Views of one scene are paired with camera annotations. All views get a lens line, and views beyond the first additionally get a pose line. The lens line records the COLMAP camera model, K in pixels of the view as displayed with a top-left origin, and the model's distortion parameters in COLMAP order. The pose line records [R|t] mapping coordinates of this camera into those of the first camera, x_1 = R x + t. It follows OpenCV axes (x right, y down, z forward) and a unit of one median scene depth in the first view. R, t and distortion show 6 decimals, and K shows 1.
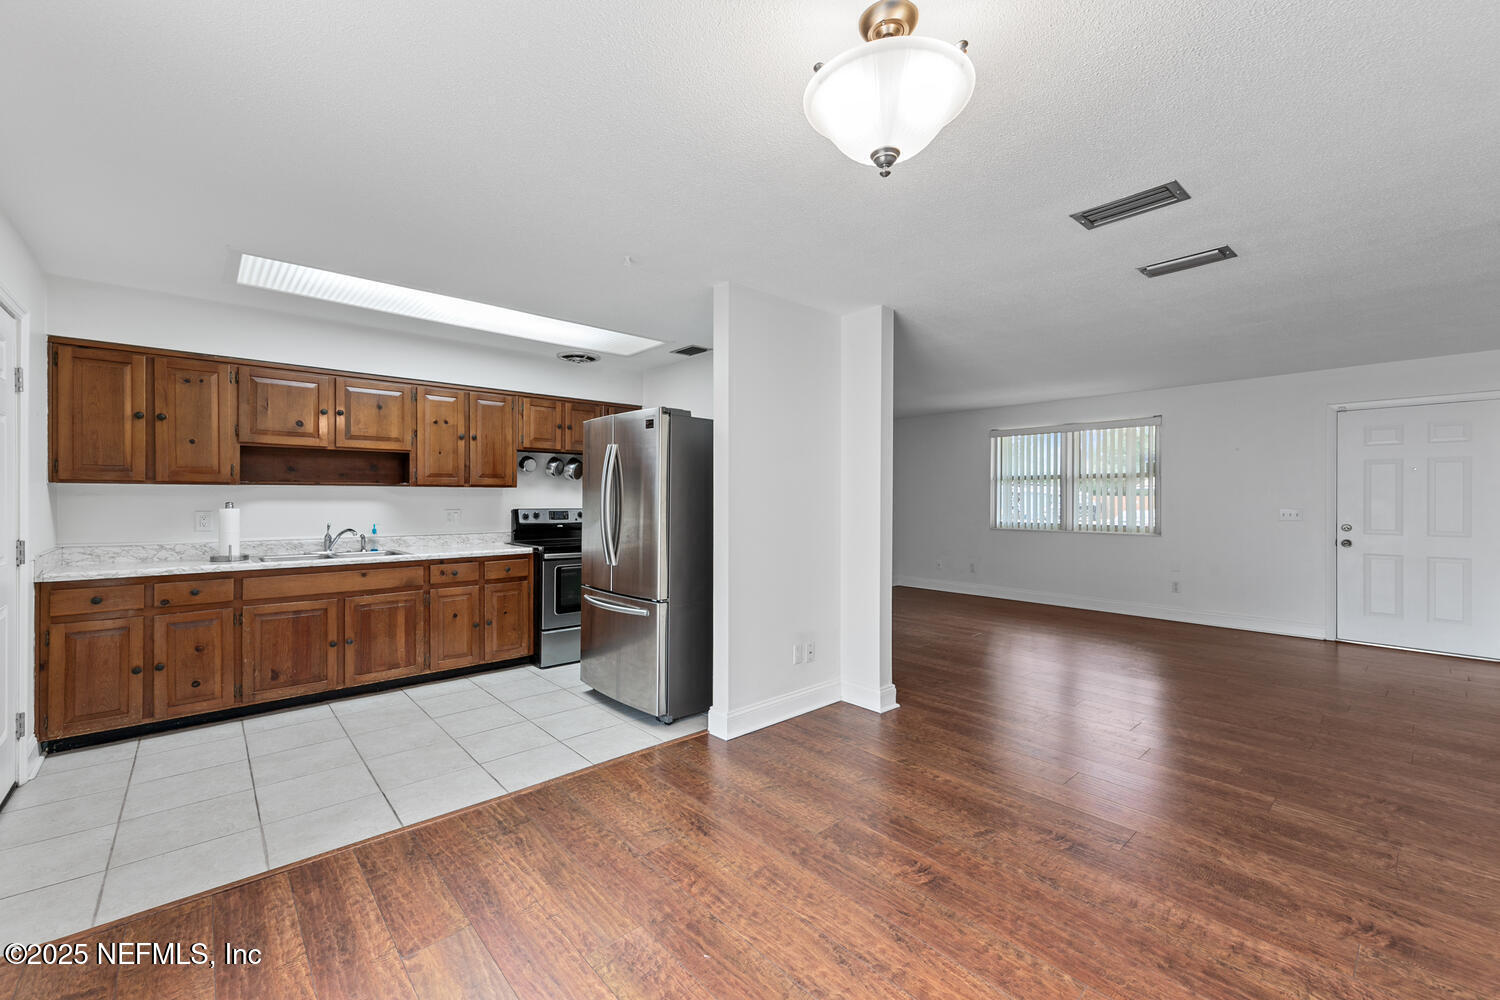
lens RADIAL K [[612.0, 0, 742.1], [0, 612.0, 499.2], [0, 0, 1]] dist [0.015924, 0.000353]
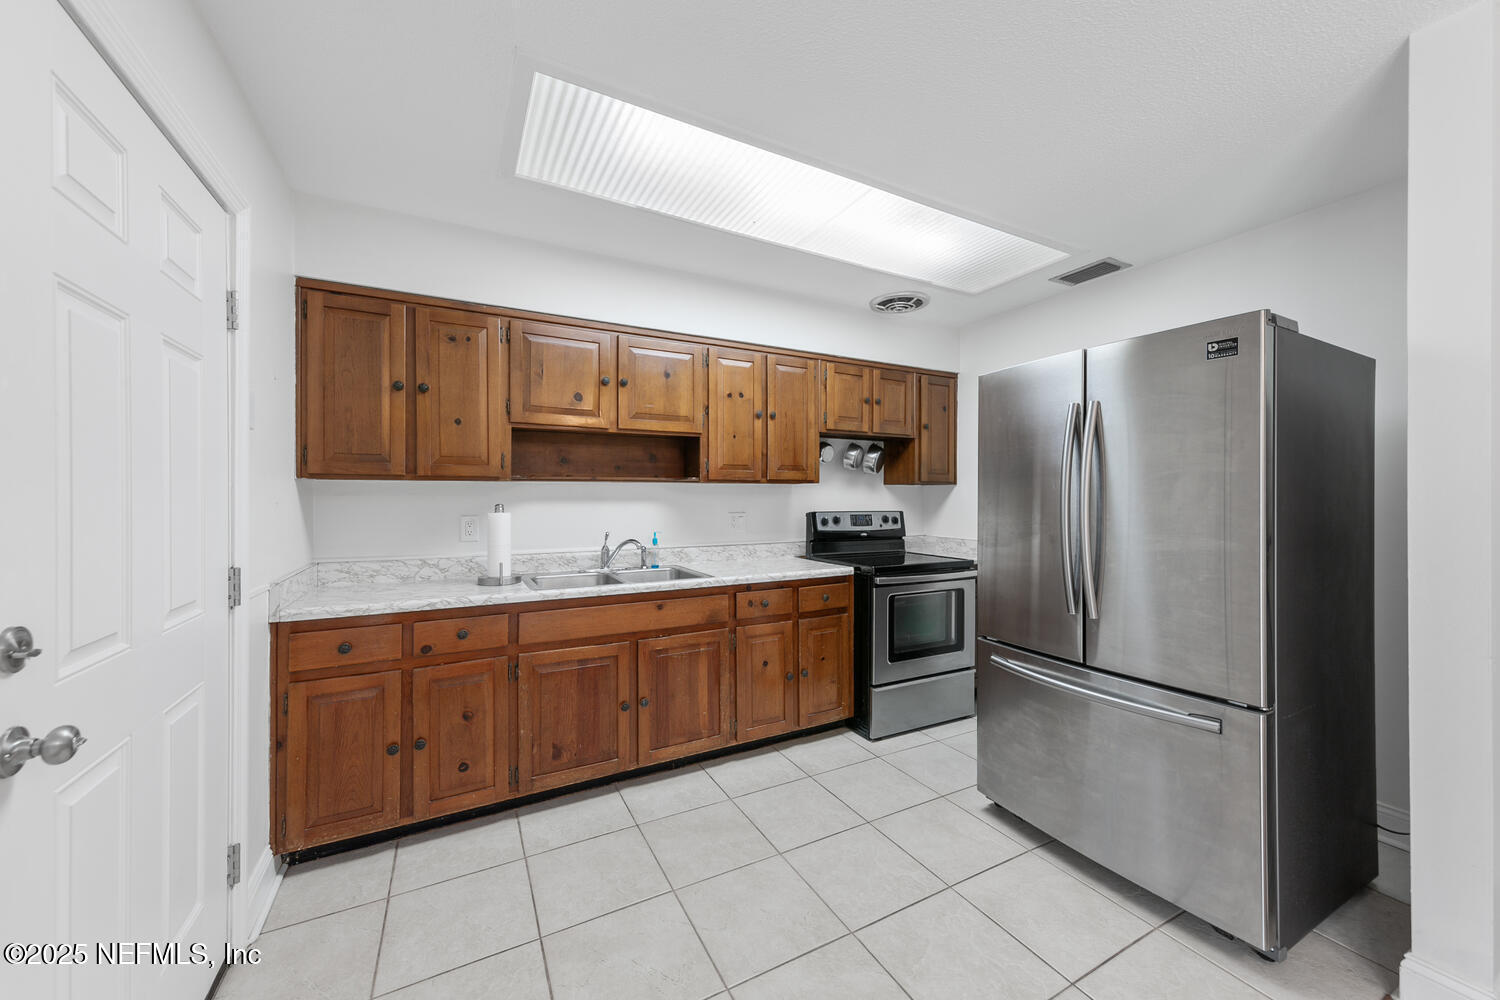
lens RADIAL K [[556.5, 0, 743.9], [0, 556.5, 496.2], [0, 0, 1]] dist [0.010444, -0.000153]
pose [[0.970726, -0.003028, -0.240171, -0.432325], [0.002235, 0.999991, -0.003575, -0.001681], [0.240180, 0.002934, 0.970724, 0.475655]]
